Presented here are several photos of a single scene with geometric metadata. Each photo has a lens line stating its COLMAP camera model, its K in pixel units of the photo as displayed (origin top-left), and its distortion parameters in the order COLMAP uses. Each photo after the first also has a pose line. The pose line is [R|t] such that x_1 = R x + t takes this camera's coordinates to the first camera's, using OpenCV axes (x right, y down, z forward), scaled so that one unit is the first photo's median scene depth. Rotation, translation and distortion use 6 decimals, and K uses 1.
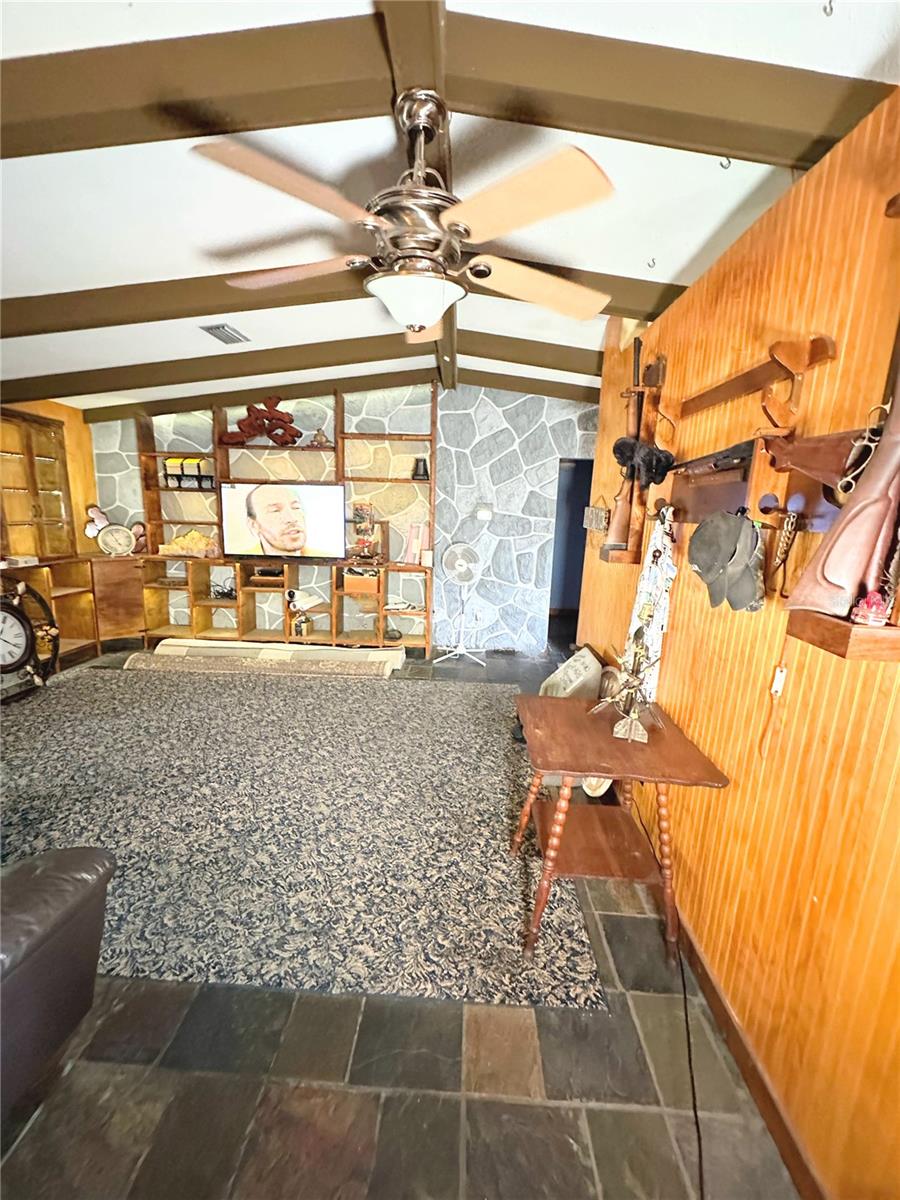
lens RADIAL K [[480.1, 0, 449.9], [0, 480.1, 603.8], [0, 0, 1]] dist [-0.007323, 0.001527]
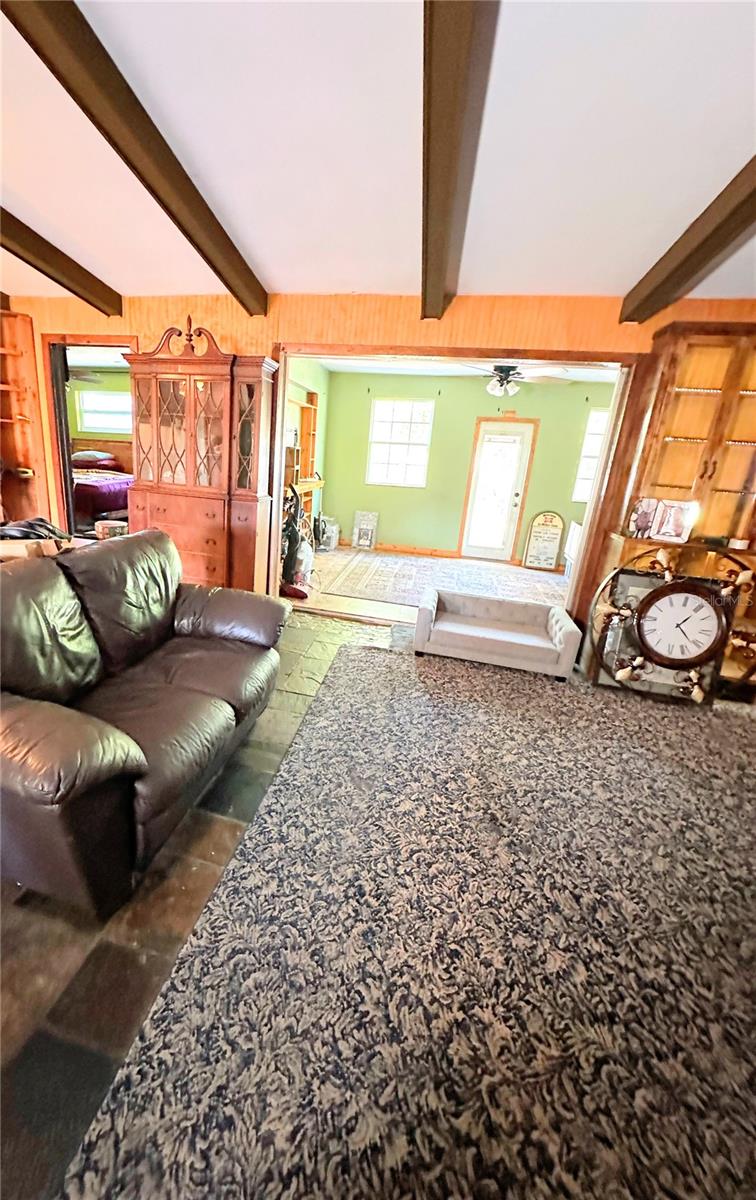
lens RADIAL K [[479.8, 0, 304.0], [0, 479.8, 599.4], [0, 0, 1]] dist [-0.005708, 0.001382]
pose [[-0.216128, 0.239829, -0.946452, -0.026770], [-0.260268, 0.920135, 0.292594, -0.036449], [0.941036, 0.309569, -0.136447, 0.410547]]
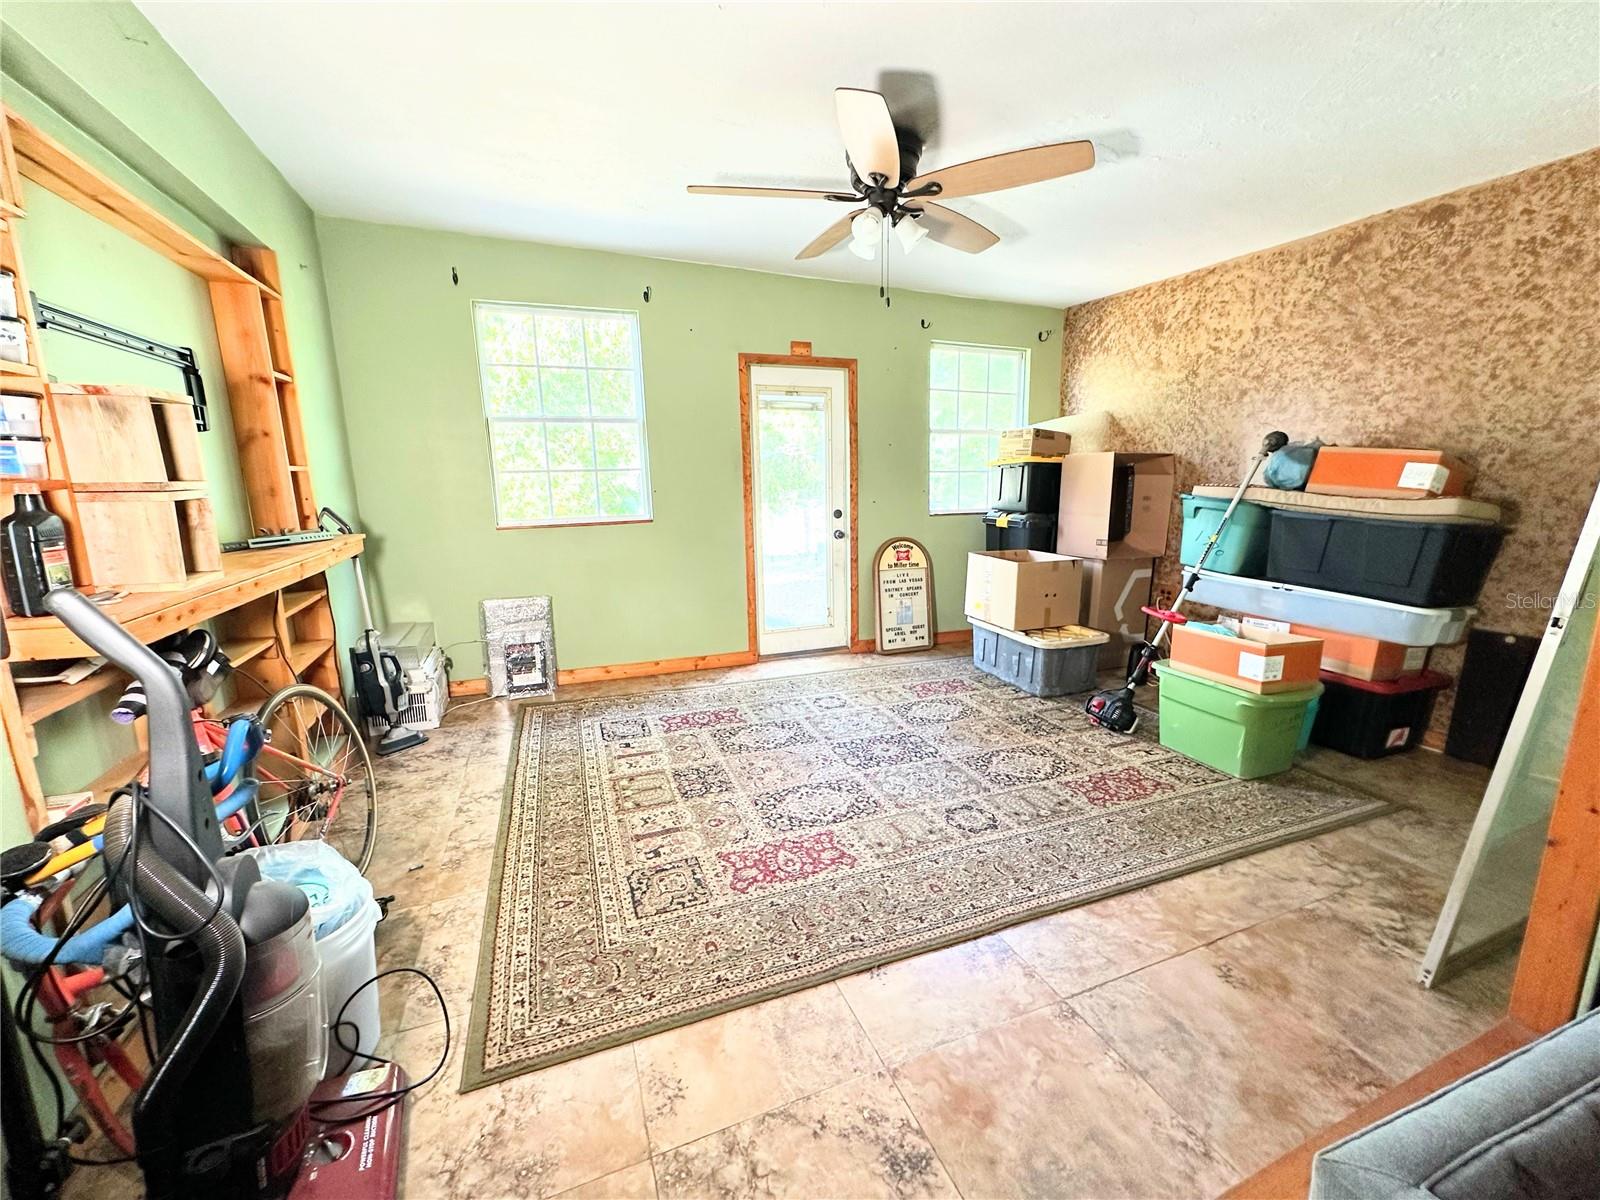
lens RADIAL K [[640.1, 0, 799.2], [0, 640.1, 596.7], [0, 0, 1]] dist [-0.007323, 0.001527]
pose [[0.407896, 0.130139, -0.903706, -0.893122], [-0.154624, 0.985339, 0.072104, -0.005224], [0.899840, 0.110324, 0.422038, 0.262481]]
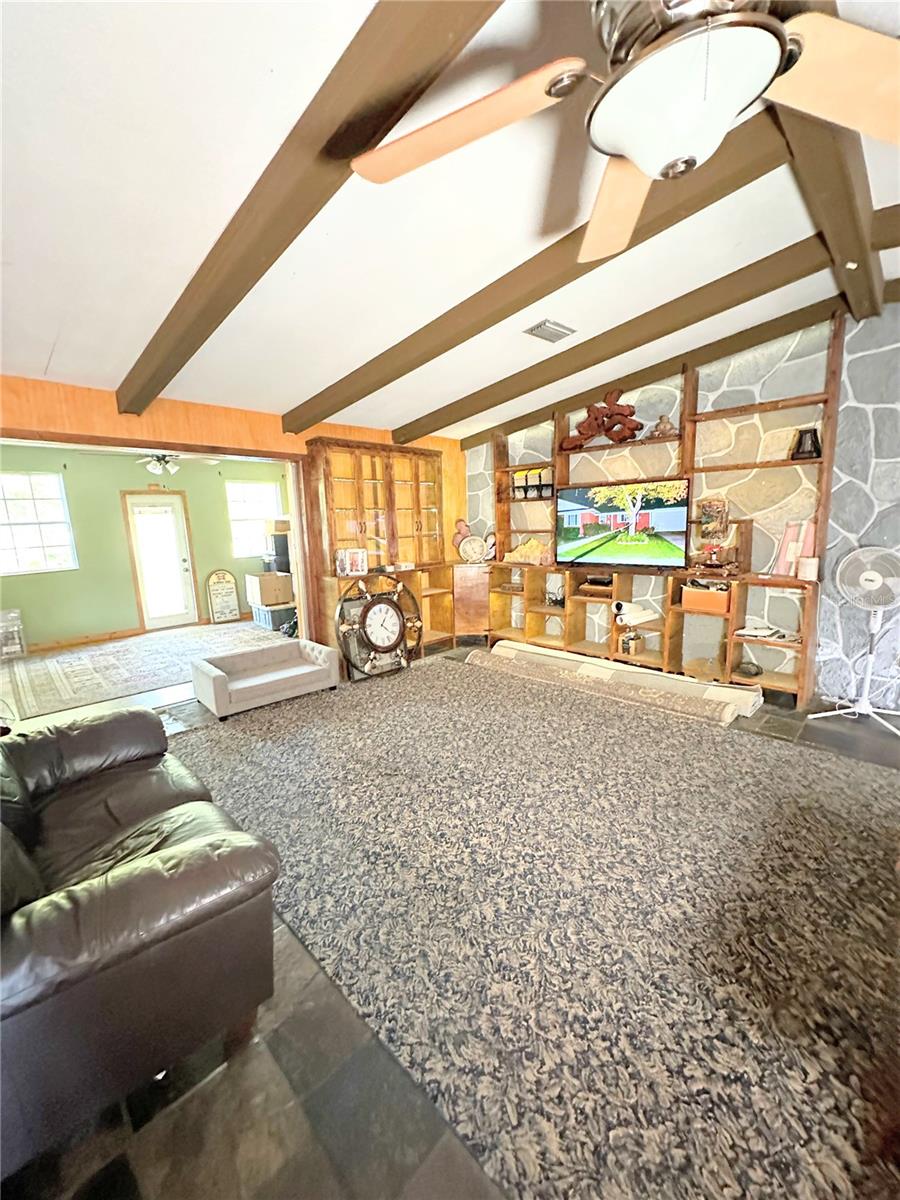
lens RADIAL K [[480.1, 0, 449.5], [0, 480.1, 600.8], [0, 0, 1]] dist [-0.007323, 0.001527]
pose [[0.731105, 0.059591, -0.679658, 0.053280], [-0.078186, 0.996933, 0.003305, -0.010084], [0.677770, 0.050723, 0.733522, 0.143670]]
